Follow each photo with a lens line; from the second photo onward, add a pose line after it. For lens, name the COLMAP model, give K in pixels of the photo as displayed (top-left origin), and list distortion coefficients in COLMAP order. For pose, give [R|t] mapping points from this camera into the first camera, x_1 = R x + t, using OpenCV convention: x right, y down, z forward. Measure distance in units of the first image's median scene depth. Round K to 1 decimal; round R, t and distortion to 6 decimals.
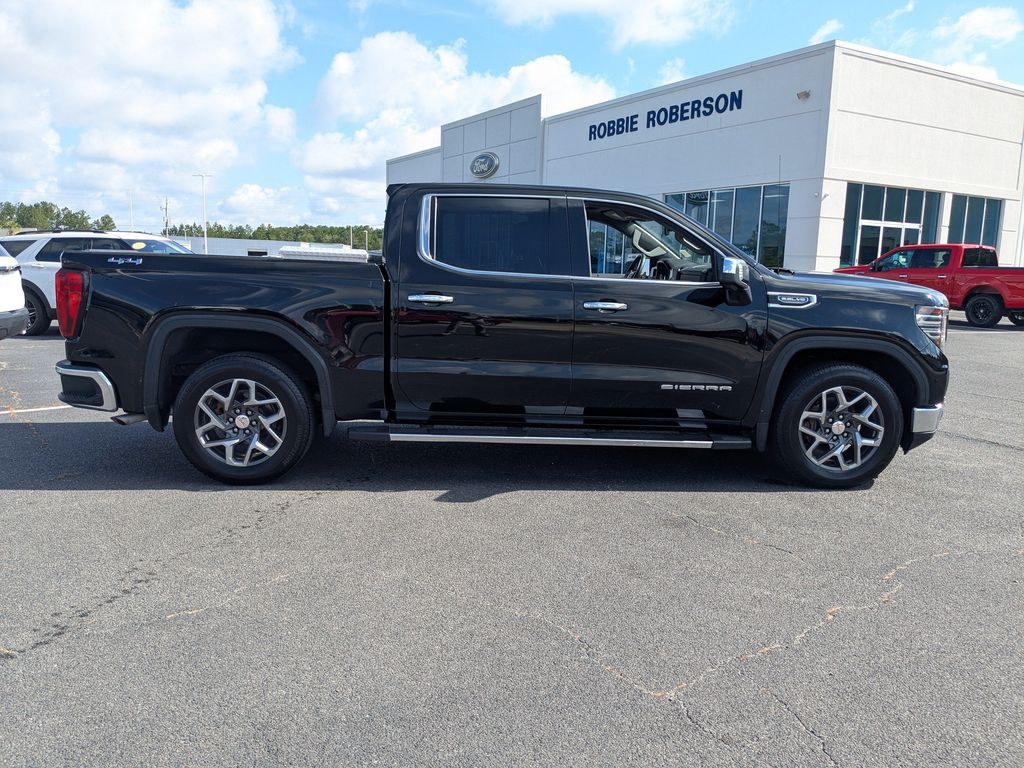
lens RADIAL K [[831.0, 0, 507.3], [0, 831.0, 382.2], [0, 0, 1]] dist [0.039945, -0.063925]
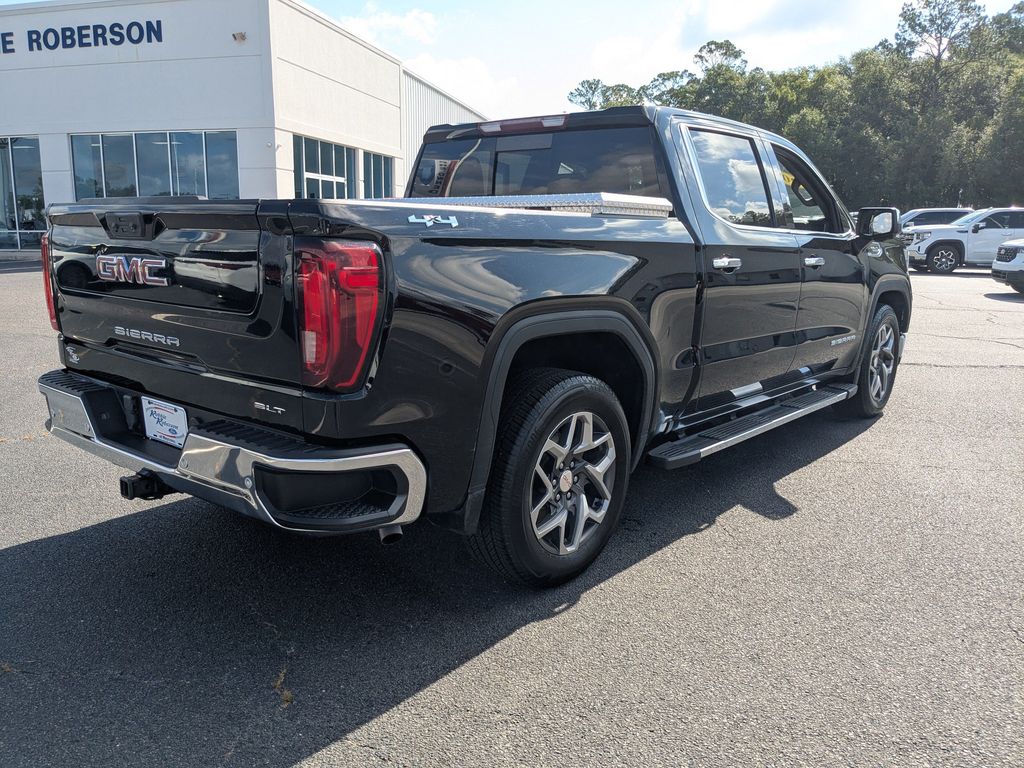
lens RADIAL K [[831.0, 0, 509.0], [0, 831.0, 384.2], [0, 0, 1]] dist [0.039945, -0.063925]
pose [[0.698994, -0.153066, 0.698554, -0.137973], [0.113145, 0.988192, 0.103315, -0.016443], [-0.706120, 0.006821, 0.708059, 0.107401]]
